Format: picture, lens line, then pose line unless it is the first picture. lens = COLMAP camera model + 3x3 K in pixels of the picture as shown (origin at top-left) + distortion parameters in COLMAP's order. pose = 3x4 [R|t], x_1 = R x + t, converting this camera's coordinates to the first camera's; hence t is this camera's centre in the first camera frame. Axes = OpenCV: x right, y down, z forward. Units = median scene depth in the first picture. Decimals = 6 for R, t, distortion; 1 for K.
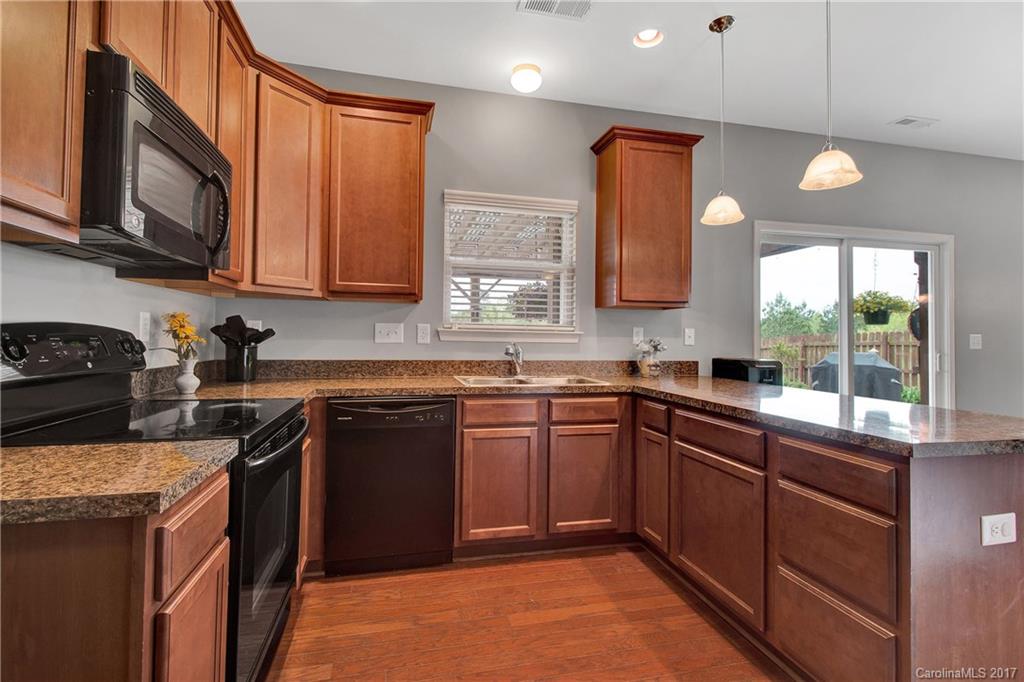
lens RADIAL K [[478.8, 0, 517.5], [0, 478.8, 333.0], [0, 0, 1]] dist [0.009647, -0.002837]
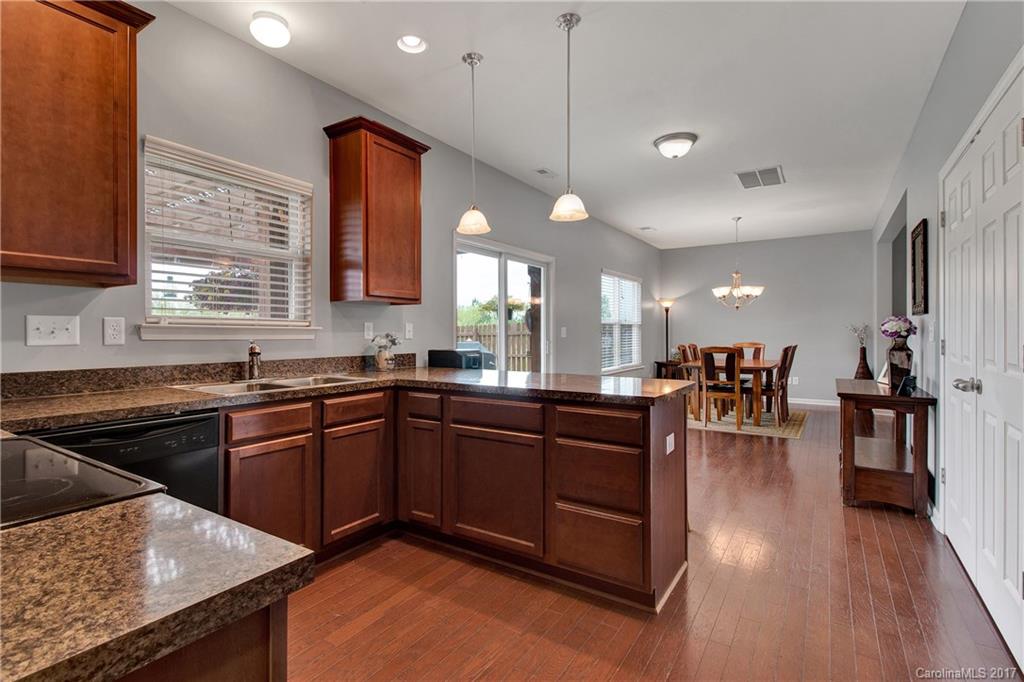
lens RADIAL K [[478.8, 0, 522.9], [0, 478.8, 338.9], [0, 0, 1]] dist [0.009647, -0.002837]
pose [[0.727586, -0.021238, 0.685687, -0.243052], [0.002644, 0.999600, 0.028156, -0.005088], [-0.686011, -0.018673, 0.727352, 0.058693]]
